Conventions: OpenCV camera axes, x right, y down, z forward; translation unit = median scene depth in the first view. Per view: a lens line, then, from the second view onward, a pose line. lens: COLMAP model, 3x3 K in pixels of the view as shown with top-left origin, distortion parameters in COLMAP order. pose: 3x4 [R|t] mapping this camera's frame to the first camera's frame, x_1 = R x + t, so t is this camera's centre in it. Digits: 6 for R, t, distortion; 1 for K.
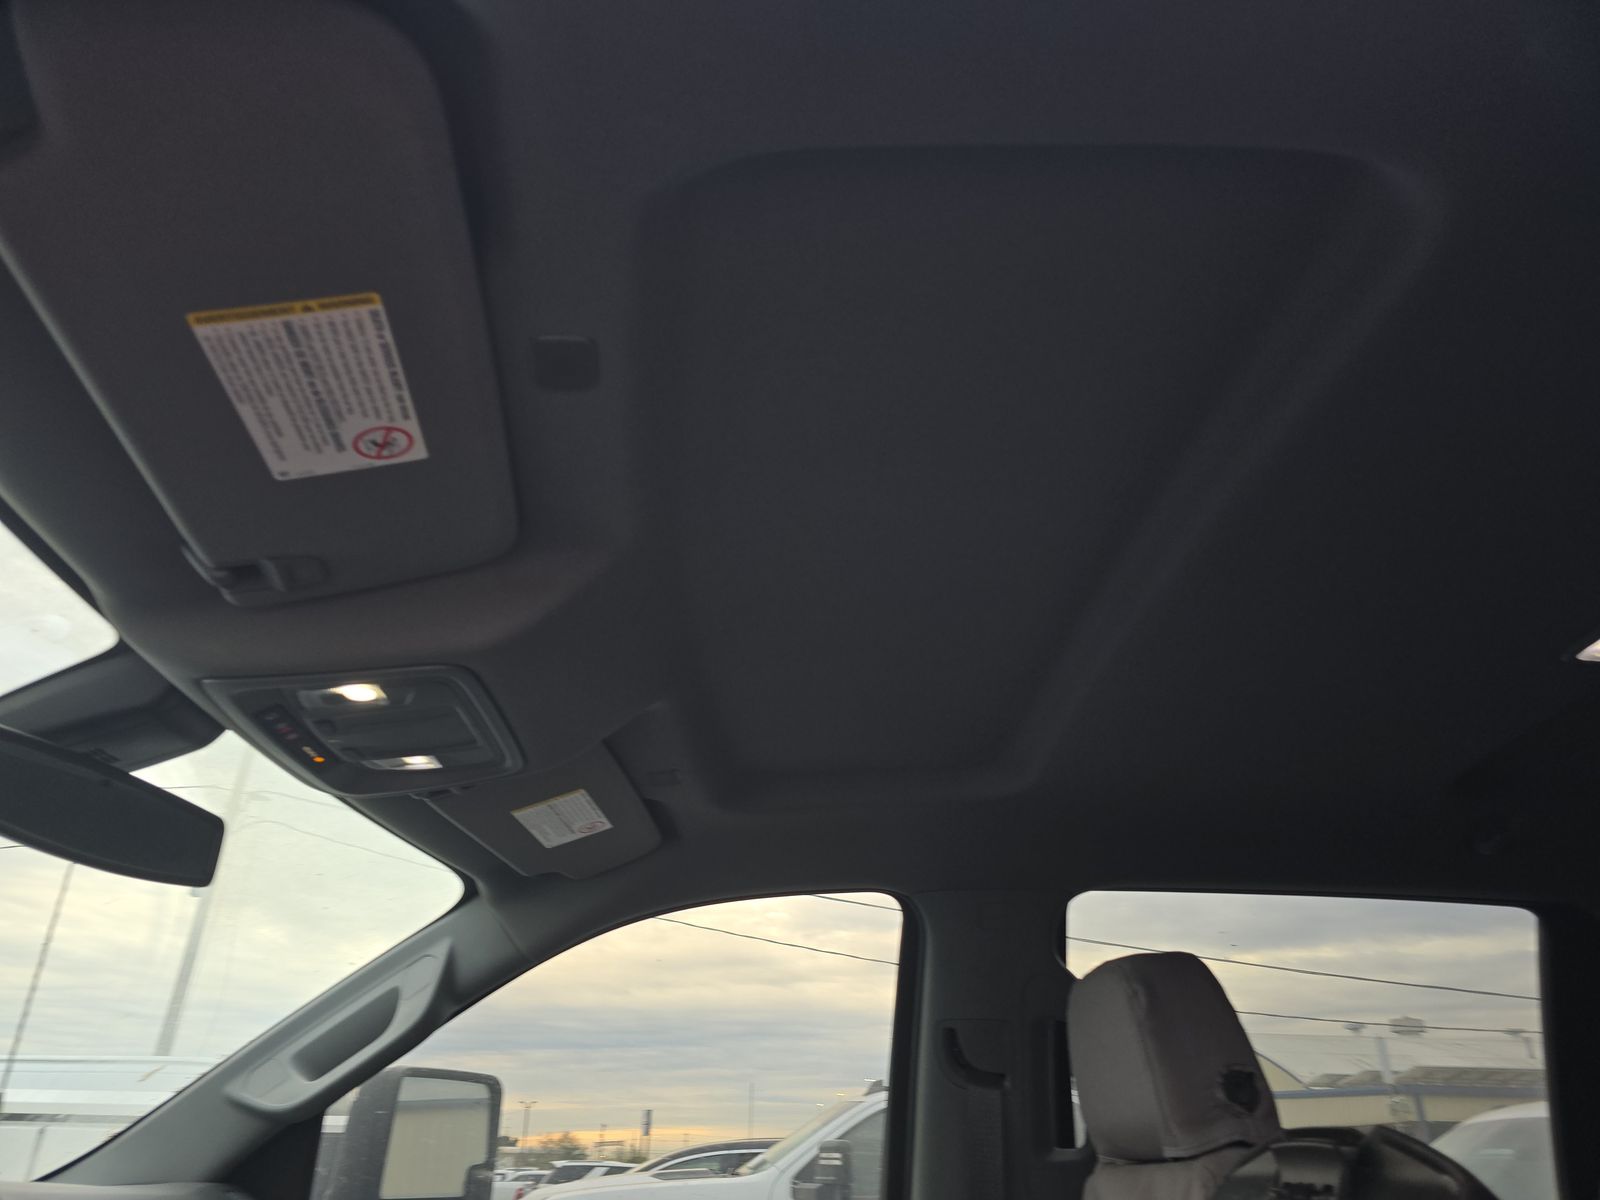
lens RADIAL K [[1064.2, 0, 803.8], [0, 1064.2, 594.2], [0, 0, 1]] dist [0.053075, -0.045811]
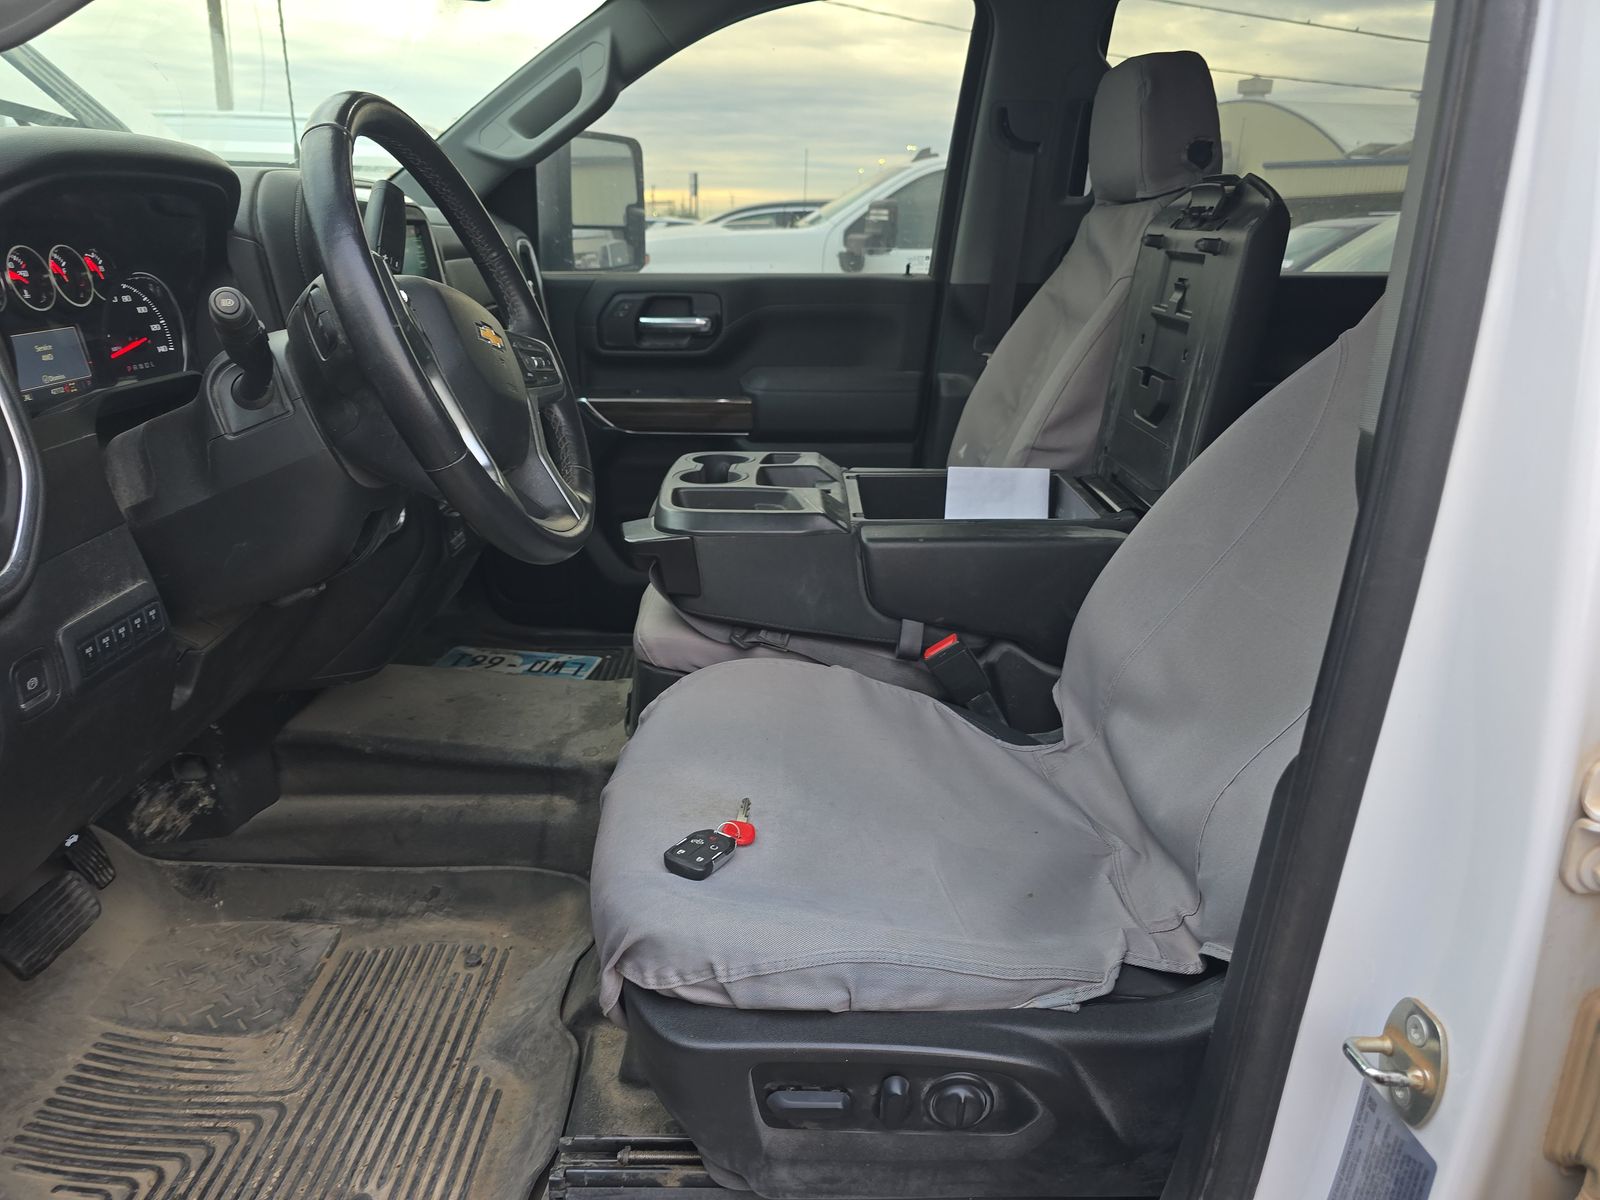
lens RADIAL K [[1064.2, 0, 791.2], [0, 1064.2, 590.5], [0, 0, 1]] dist [0.053075, -0.045811]
pose [[0.998746, 0.030936, -0.039355, -0.036741], [0.007531, 0.684376, 0.729091, -0.106937], [0.049489, -0.728473, 0.683285, -0.239563]]
